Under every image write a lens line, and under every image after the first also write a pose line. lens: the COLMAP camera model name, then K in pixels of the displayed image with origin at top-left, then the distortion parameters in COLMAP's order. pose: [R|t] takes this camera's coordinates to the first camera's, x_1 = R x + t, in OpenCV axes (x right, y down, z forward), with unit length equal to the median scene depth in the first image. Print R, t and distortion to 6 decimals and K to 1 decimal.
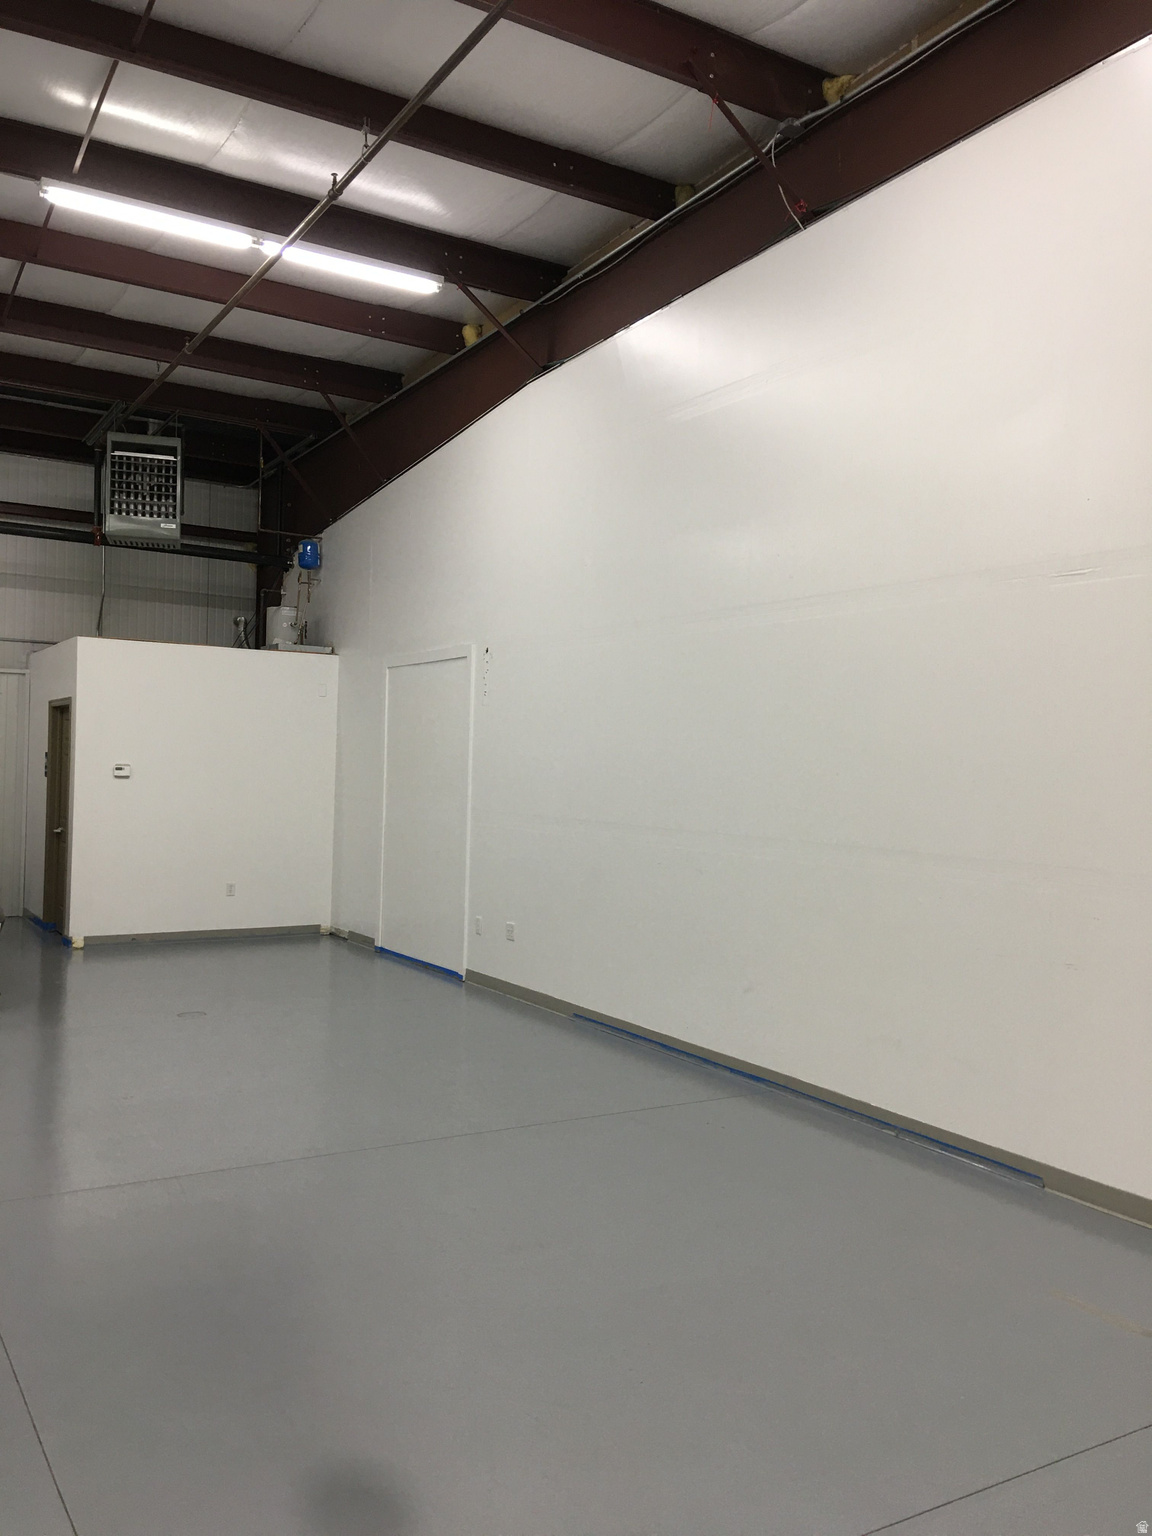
lens RADIAL K [[1290.0, 0, 579.7], [0, 1290.0, 764.1], [0, 0, 1]] dist [0.123901, -0.174498]
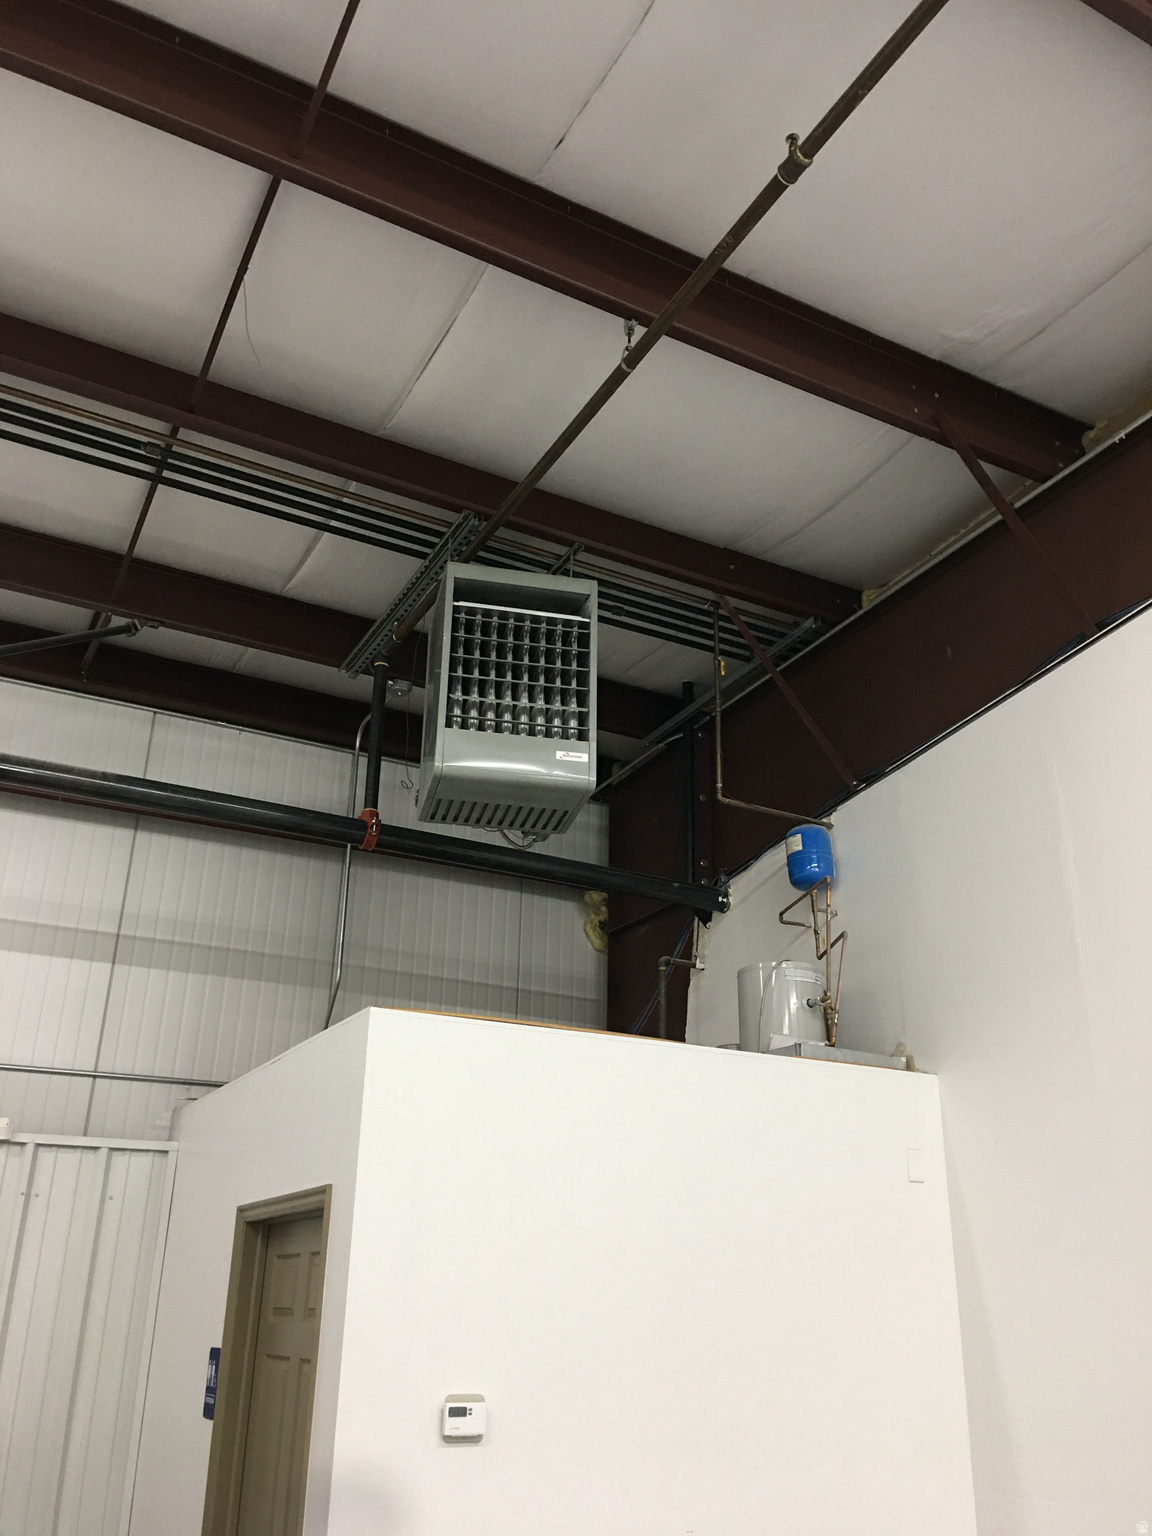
lens RADIAL K [[1290.0, 0, 579.7], [0, 1290.0, 764.1], [0, 0, 1]] dist [0.123901, -0.174498]
pose [[0.998719, -0.030852, -0.040094, -0.293972], [0.013196, 0.923958, -0.382267, -0.019510], [0.048839, 0.381248, 0.923182, 0.611842]]
